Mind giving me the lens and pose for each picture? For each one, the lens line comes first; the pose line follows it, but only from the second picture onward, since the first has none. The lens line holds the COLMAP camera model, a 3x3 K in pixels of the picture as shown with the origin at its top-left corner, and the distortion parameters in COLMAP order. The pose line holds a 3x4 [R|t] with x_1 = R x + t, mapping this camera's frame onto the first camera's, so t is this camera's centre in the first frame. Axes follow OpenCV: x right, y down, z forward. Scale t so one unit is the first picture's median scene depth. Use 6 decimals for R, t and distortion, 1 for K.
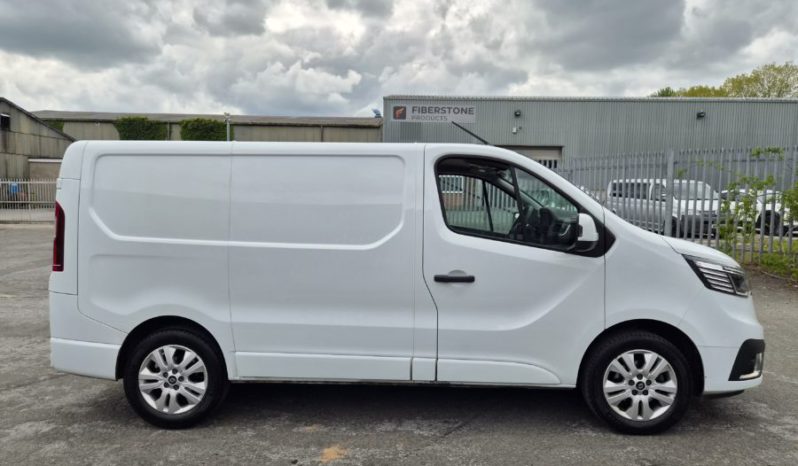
lens RADIAL K [[530.2, 0, 395.5], [0, 530.2, 239.0], [0, 0, 1]] dist [0.069389, -0.055514]
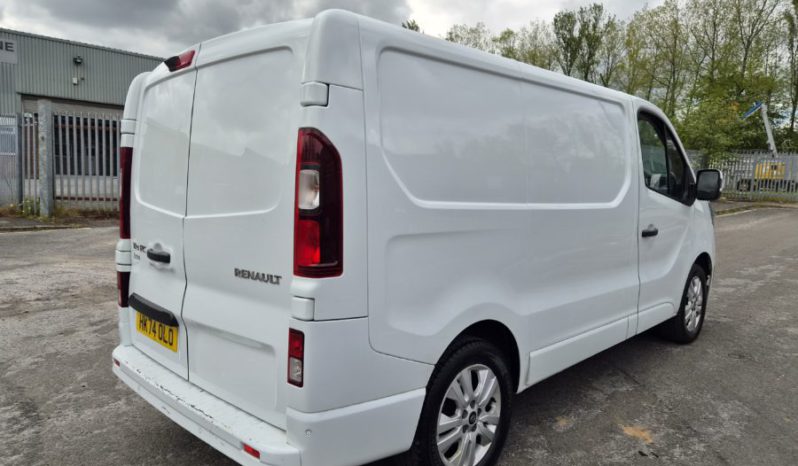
lens RADIAL K [[530.2, 0, 395.5], [0, 530.2, 239.0], [0, 0, 1]] dist [0.069389, -0.055514]
pose [[0.663024, -0.076139, 0.744716, -0.960224], [0.034469, 0.996864, 0.071231, -0.006662], [-0.747804, -0.021558, 0.663569, 0.648070]]
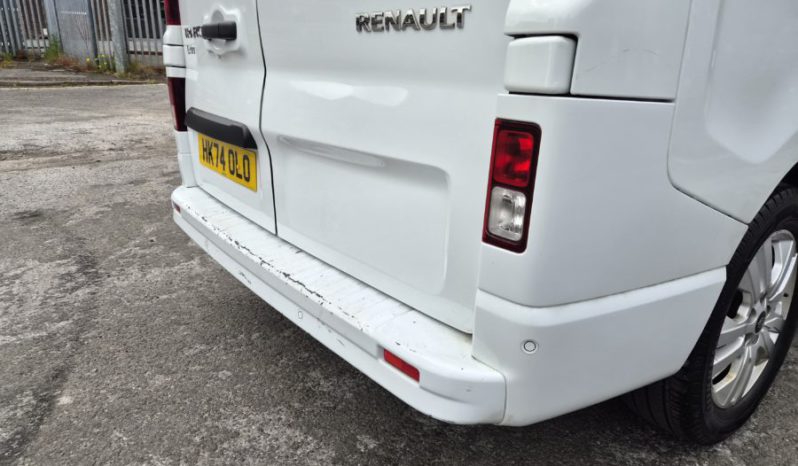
lens RADIAL K [[530.2, 0, 395.5], [0, 530.2, 239.0], [0, 0, 1]] dist [0.069389, -0.055514]
pose [[0.757849, -0.213463, 0.616521, -0.834304], [0.031136, 0.955718, 0.292632, 0.091439], [-0.651687, -0.202575, 0.730936, 0.913774]]
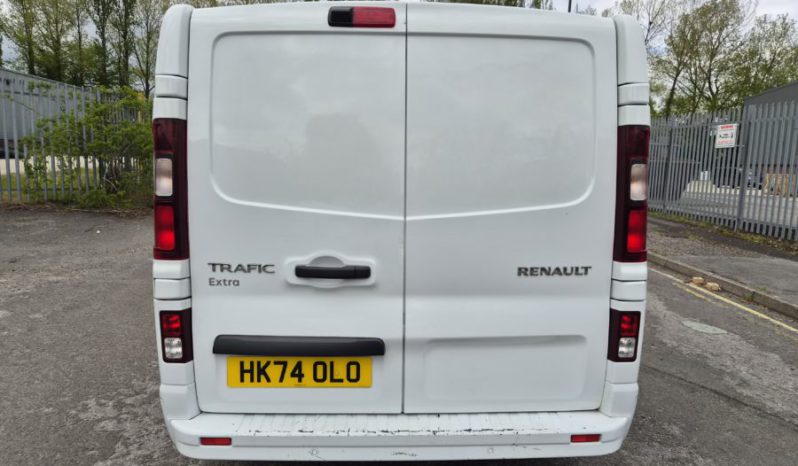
lens RADIAL K [[530.2, 0, 395.5], [0, 530.2, 239.0], [0, 0, 1]] dist [0.069389, -0.055514]
pose [[-0.084047, -0.155236, 0.984296, -1.165917], [0.039757, 0.986482, 0.158975, -0.059740], [-0.995668, 0.052494, -0.076740, 1.324642]]
